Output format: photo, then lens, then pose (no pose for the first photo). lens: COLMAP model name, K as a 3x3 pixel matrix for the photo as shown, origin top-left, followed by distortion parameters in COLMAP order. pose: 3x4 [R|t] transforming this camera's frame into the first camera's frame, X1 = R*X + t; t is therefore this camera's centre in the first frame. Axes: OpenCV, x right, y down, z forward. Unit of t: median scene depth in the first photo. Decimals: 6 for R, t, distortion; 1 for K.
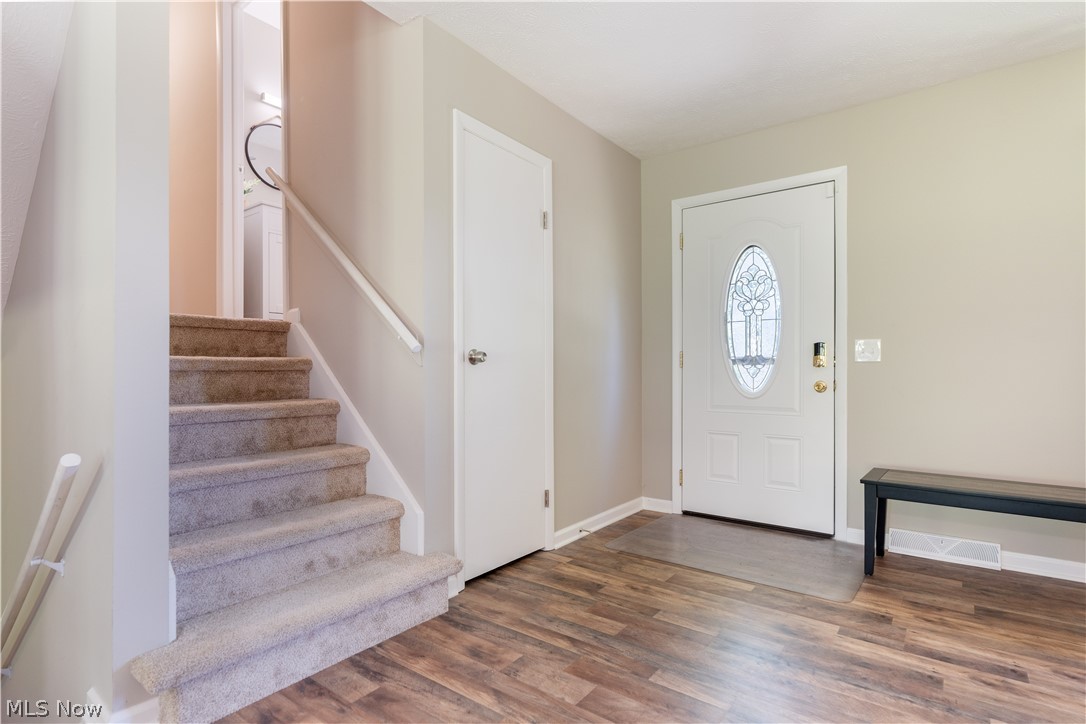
lens RADIAL K [[550.7, 0, 551.2], [0, 550.7, 363.9], [0, 0, 1]] dist [-0.012872, 0.002587]
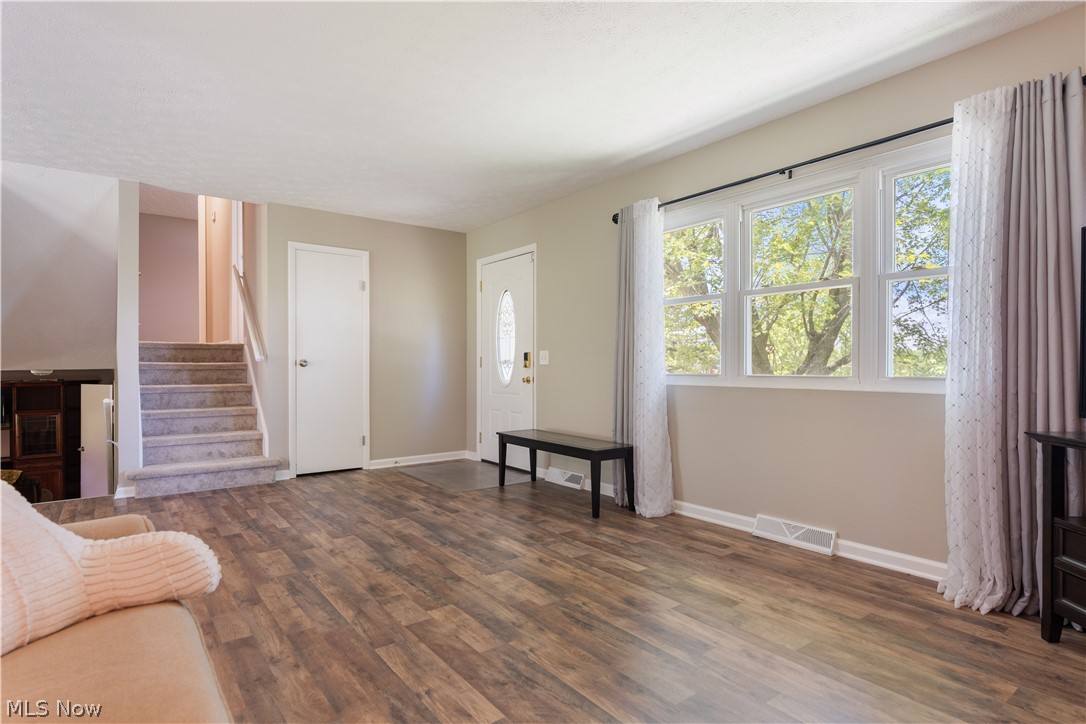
lens RADIAL K [[572.4, 0, 541.0], [0, 572.4, 349.5], [0, 0, 1]] dist [0.002777, -0.000586]
pose [[0.961794, -0.008122, -0.273652, 1.100225], [0.002198, 0.999757, -0.021949, -0.010869], [0.273764, 0.020508, 0.961578, -0.665812]]
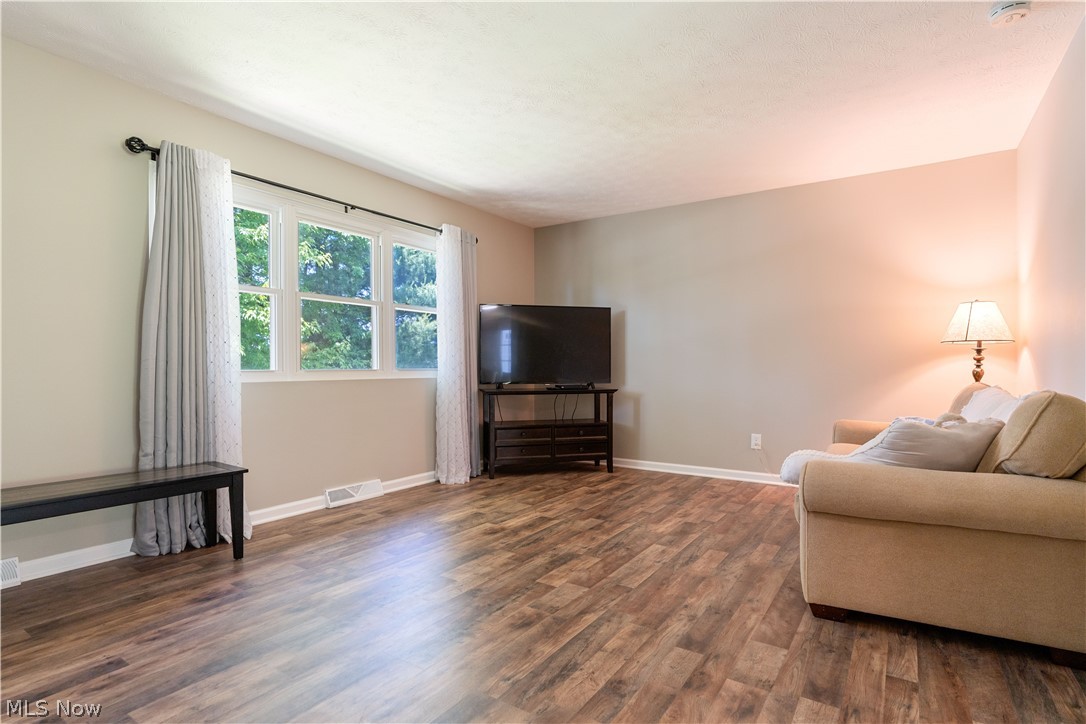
lens RADIAL K [[550.7, 0, 528.1], [0, 550.7, 375.9], [0, 0, 1]] dist [-0.012872, 0.002587]
pose [[-0.043248, -0.016279, 0.998932, -1.471823], [-0.004541, 0.999860, 0.016098, 0.022833], [-0.999054, -0.003840, -0.043316, 1.082683]]
